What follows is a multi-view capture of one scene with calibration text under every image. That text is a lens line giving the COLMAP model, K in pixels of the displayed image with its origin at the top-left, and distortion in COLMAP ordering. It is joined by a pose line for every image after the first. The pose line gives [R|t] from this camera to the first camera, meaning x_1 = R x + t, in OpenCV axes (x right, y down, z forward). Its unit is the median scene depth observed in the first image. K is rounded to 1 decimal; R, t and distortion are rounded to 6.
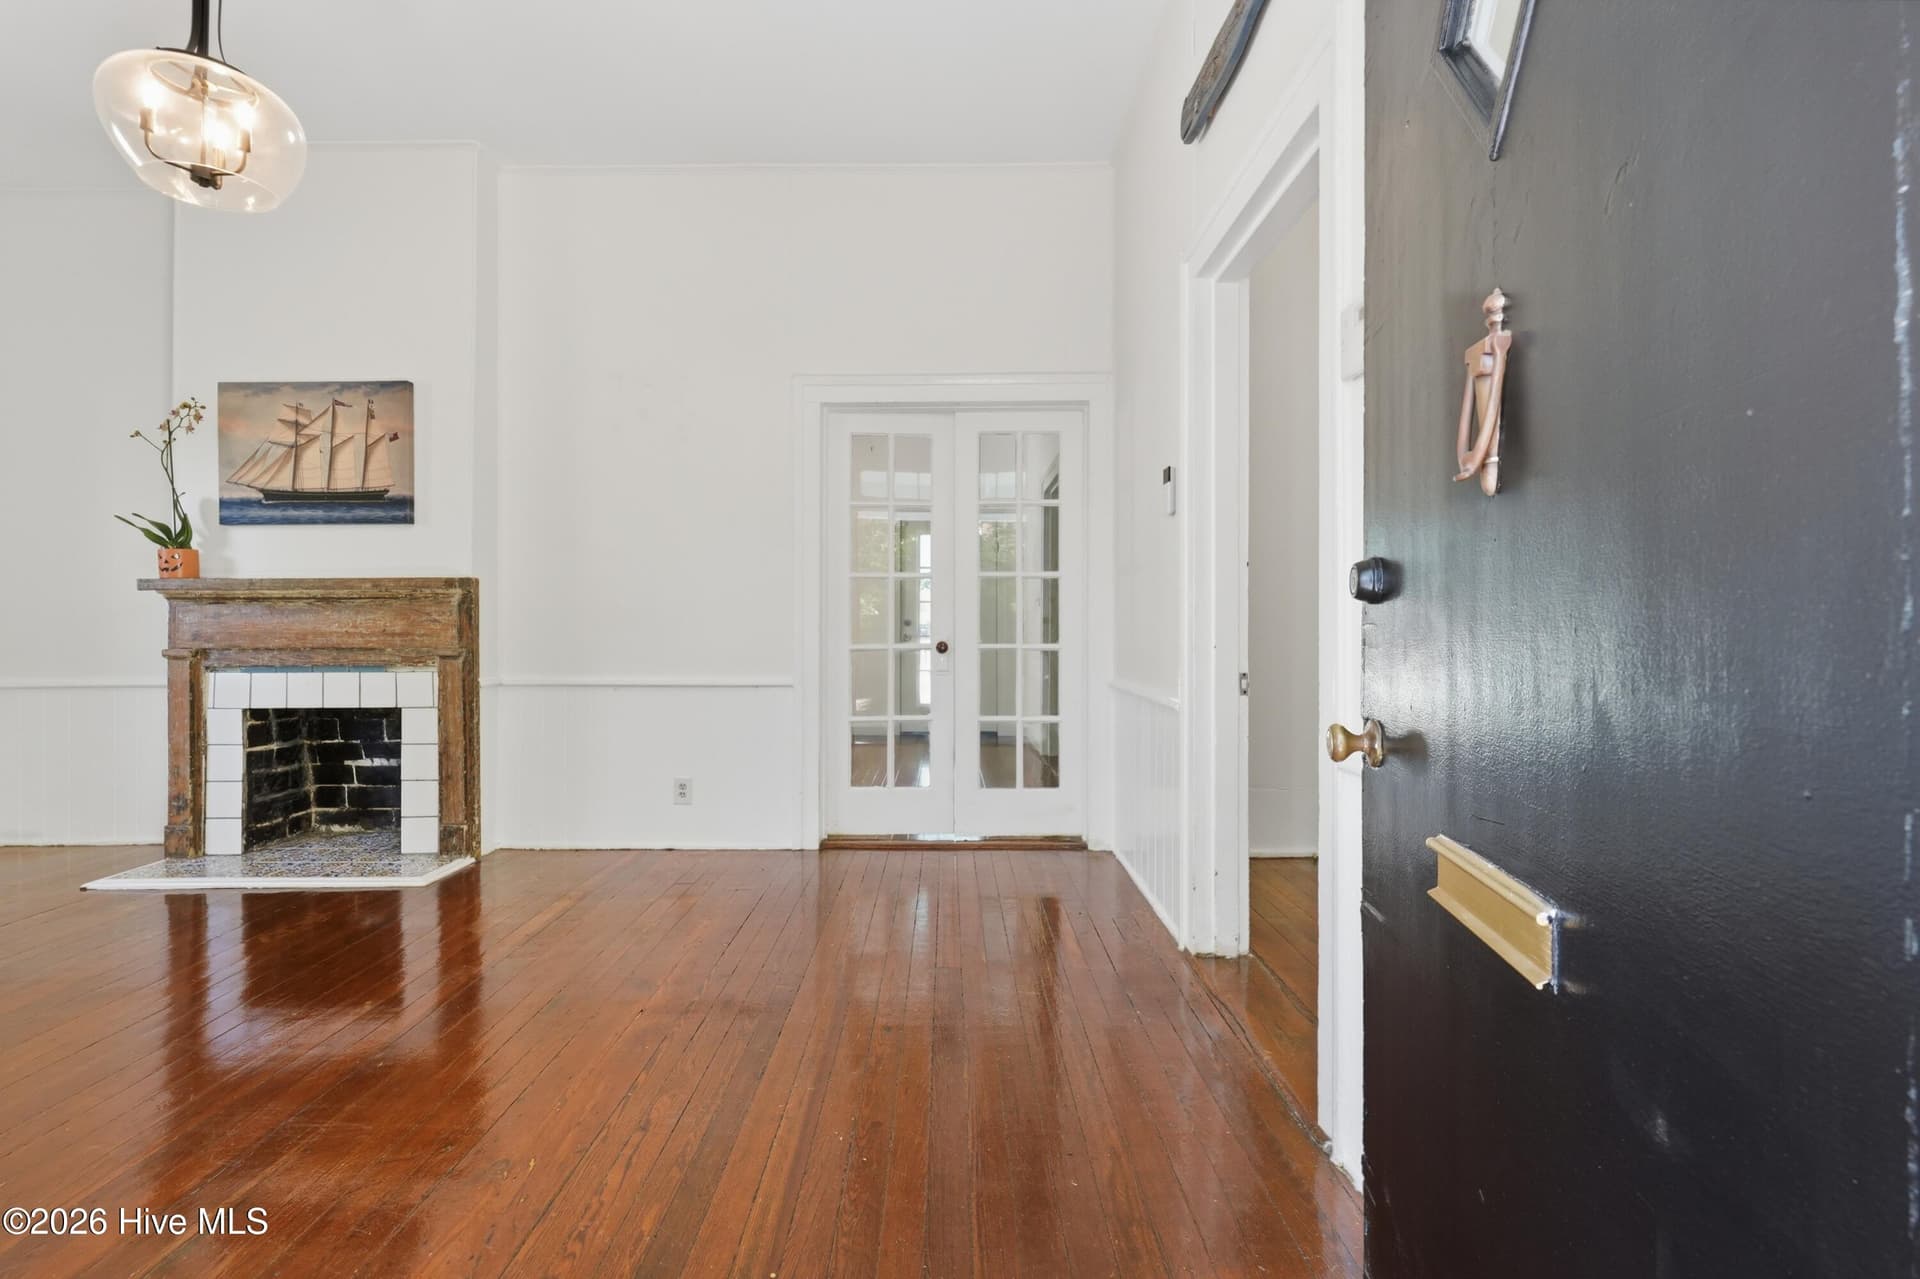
lens RADIAL K [[839.5, 0, 960.1], [0, 839.5, 629.6], [0, 0, 1]] dist [0.001908, 0.000303]
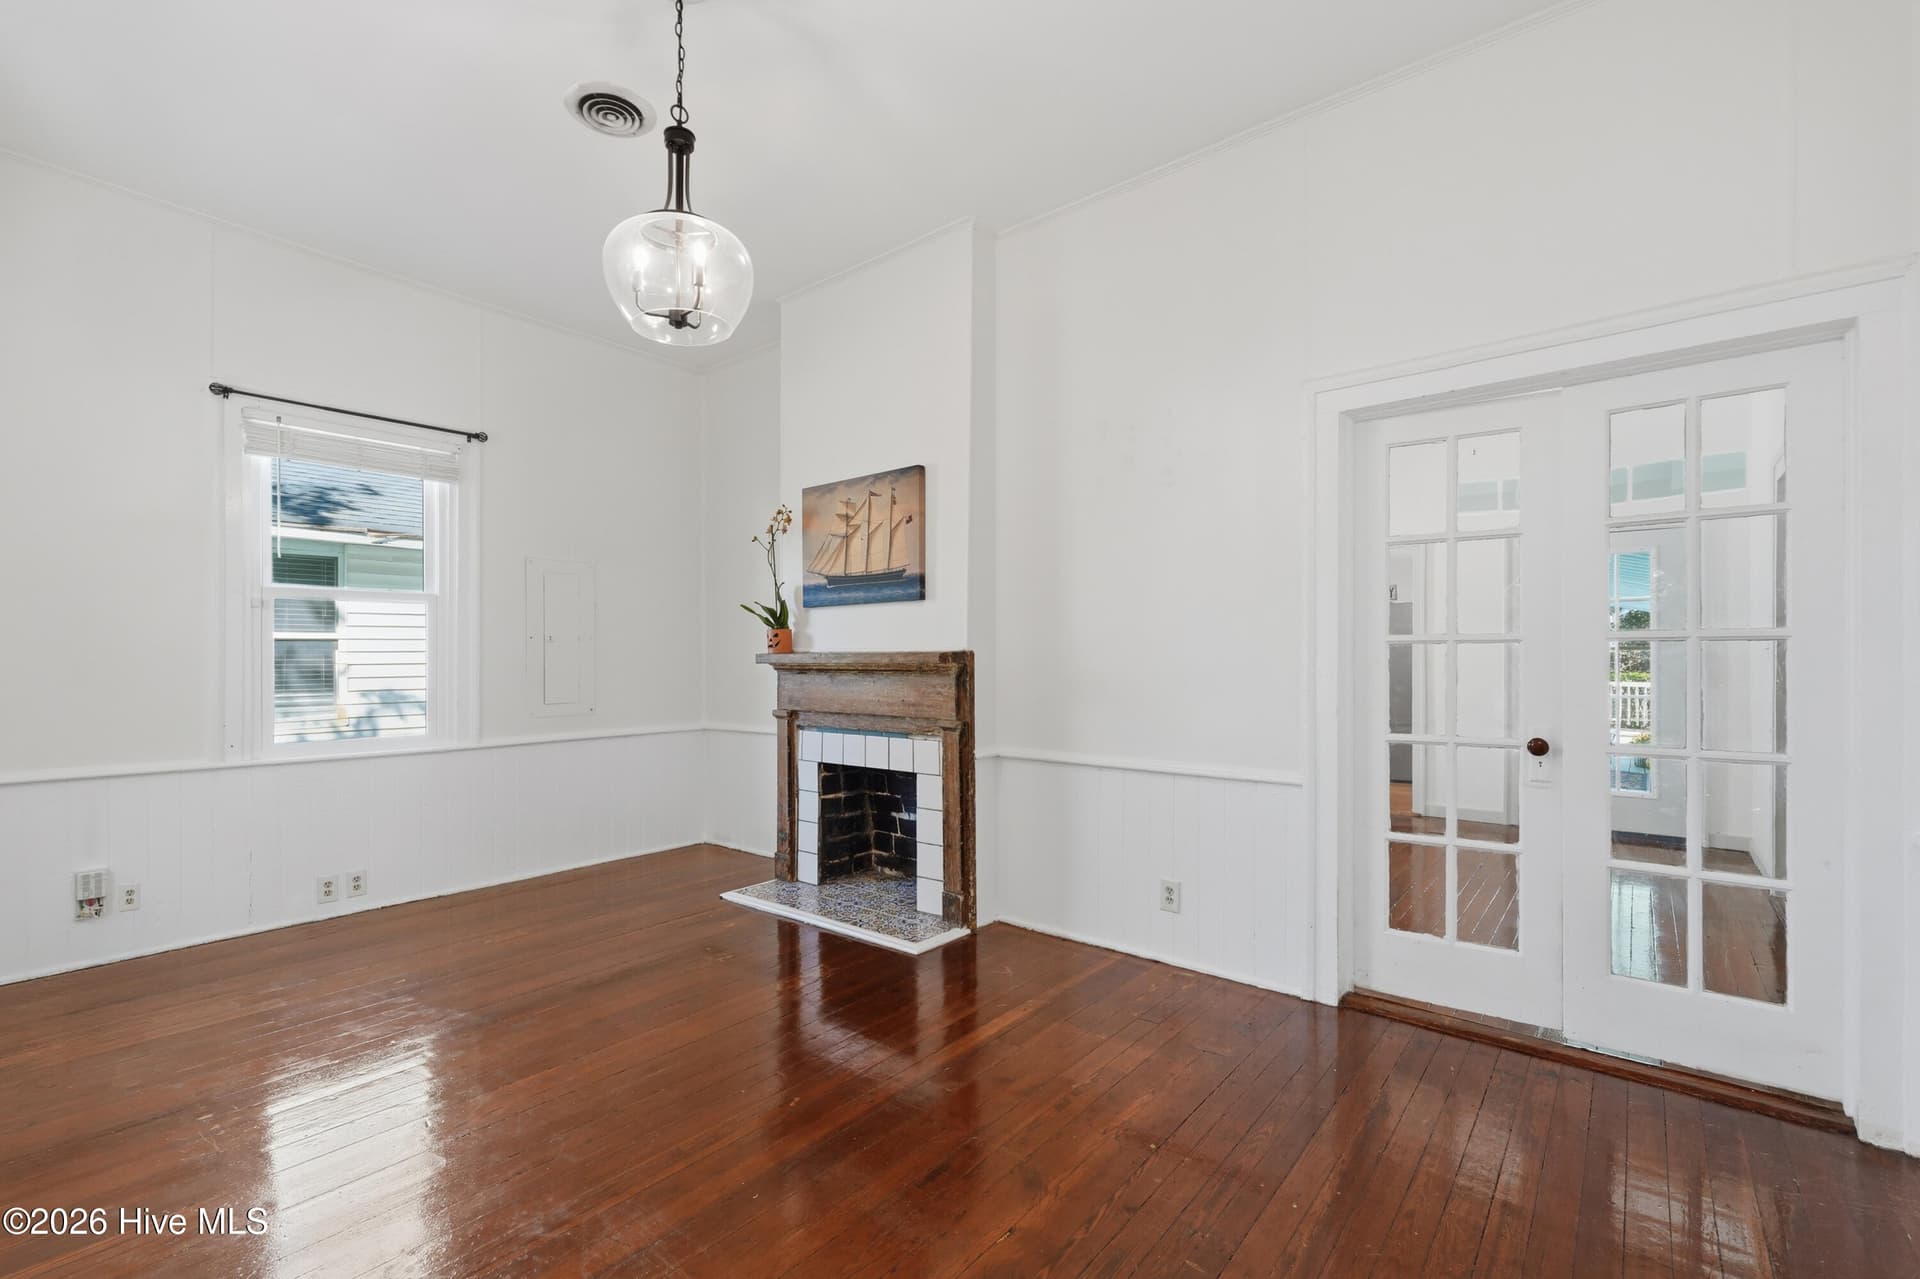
lens RADIAL K [[839.5, 0, 967.1], [0, 839.5, 656.3], [0, 0, 1]] dist [0.001908, 0.000303]
pose [[0.772810, -0.000264, -0.634637, 0.056146], [-0.001840, 0.999995, -0.002657, -0.052171], [0.634634, 0.003221, 0.772806, 0.222780]]
